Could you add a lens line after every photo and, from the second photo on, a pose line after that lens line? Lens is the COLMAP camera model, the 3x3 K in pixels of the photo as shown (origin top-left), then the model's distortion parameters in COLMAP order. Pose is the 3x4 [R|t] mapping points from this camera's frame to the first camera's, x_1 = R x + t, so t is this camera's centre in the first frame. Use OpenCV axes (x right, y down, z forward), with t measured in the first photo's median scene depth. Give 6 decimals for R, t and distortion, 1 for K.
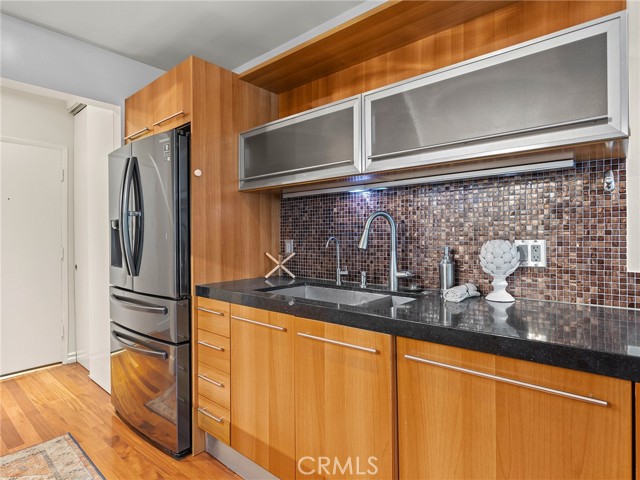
lens RADIAL K [[358.4, 0, 320.0], [0, 358.4, 240.0], [0, 0, 1]] dist [-0.001987, -0.000041]
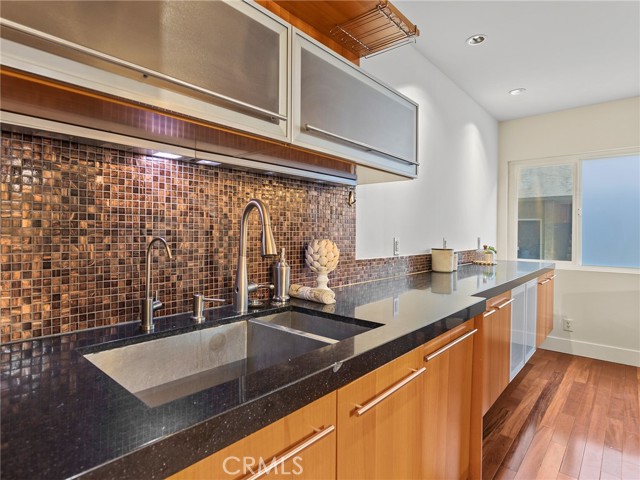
lens RADIAL K [[358.6, 0, 282.3], [0, 358.6, 234.2], [0, 0, 1]] dist [-0.001052, 0.000586]
pose [[0.063033, 0.007195, 0.997985, -0.506761], [0.005954, 0.999954, -0.007586, -0.007992], [-0.997994, 0.006420, 0.062987, 0.882706]]
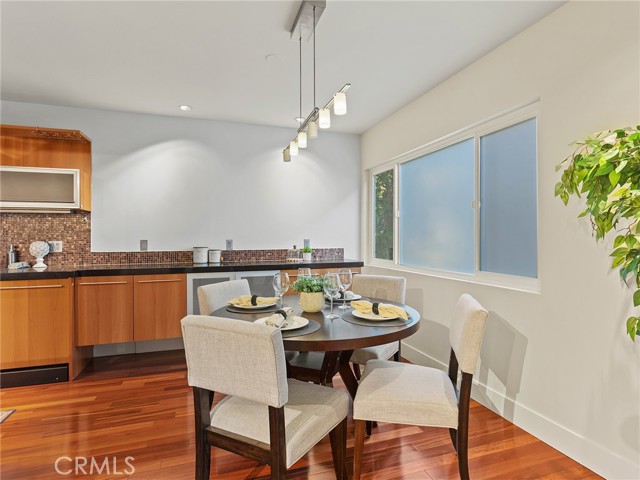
lens RADIAL K [[350.4, 0, 319.9], [0, 350.4, 234.8], [0, 0, 1]] dist [0.001609, 0.001743]
pose [[0.524703, 0.013003, 0.851186, -0.400018], [0.012525, 0.999657, -0.022992, 0.029060], [-0.851193, 0.022725, 0.524361, -1.443585]]
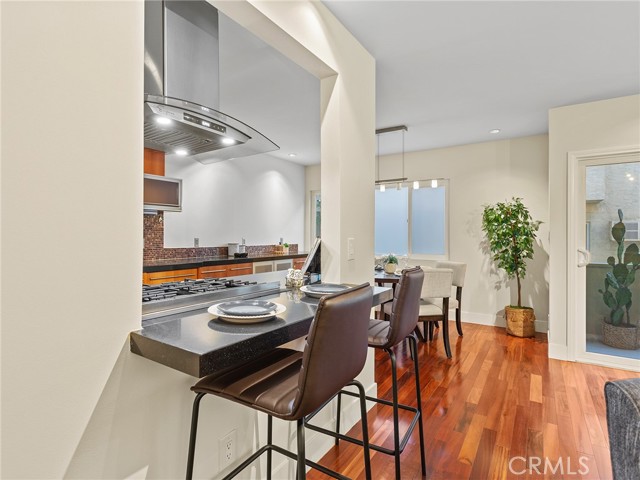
lens RADIAL K [[346.0, 0, 294.6], [0, 346.0, 240.3], [0, 0, 1]] dist [0.001590, 0.000550]
pose [[-0.086501, -0.003439, 0.996246, -1.730677], [0.013507, 0.999898, 0.004625, 0.013373], [-0.996160, 0.013856, -0.086446, 0.060629]]
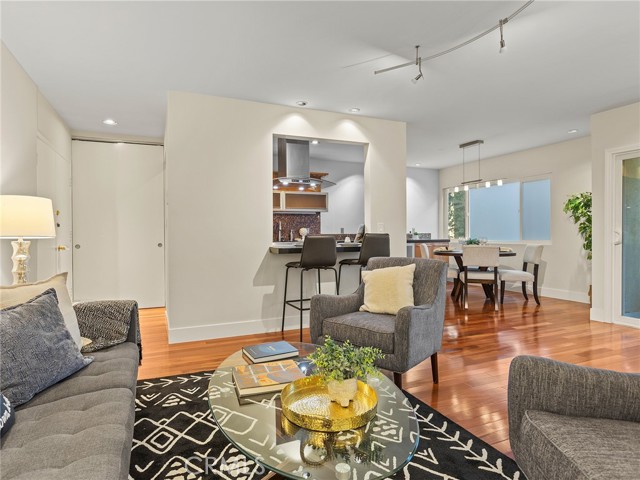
lens RADIAL K [[357.7, 0, 300.2], [0, 357.7, 235.9], [0, 0, 1]] dist [-0.002520, -0.000295]
pose [[0.465556, 0.002238, 0.885015, -3.021163], [0.015339, 0.999826, -0.010597, 0.125505], [-0.884885, 0.018509, 0.465441, -0.928798]]
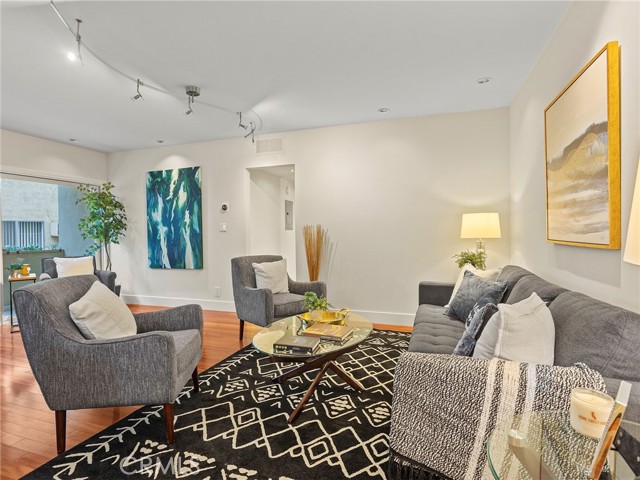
lens RADIAL K [[345.1, 0, 309.7], [0, 345.1, 236.4], [0, 0, 1]] dist [-0.003968, -0.000104]
pose [[-0.937916, 0.024057, -0.346026, -1.738601], [0.015334, 0.999492, 0.027924, 0.048719], [0.346523, 0.020885, -0.937809, 0.808541]]
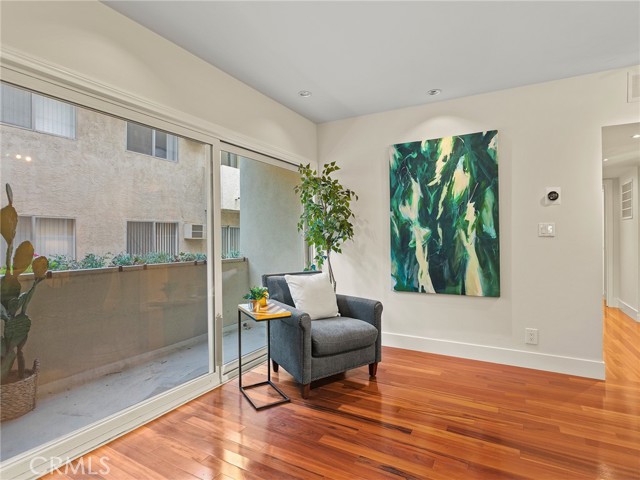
lens RADIAL K [[339.6, 0, 320.0], [0, 339.6, 240.0], [0, 0, 1]] dist [-0.011795, 0.000046]
pose [[-0.980574, 0.013530, -0.195681, -0.641353], [0.008728, 0.999640, 0.025383, 0.042687], [0.195954, 0.023182, -0.980339, -0.702428]]
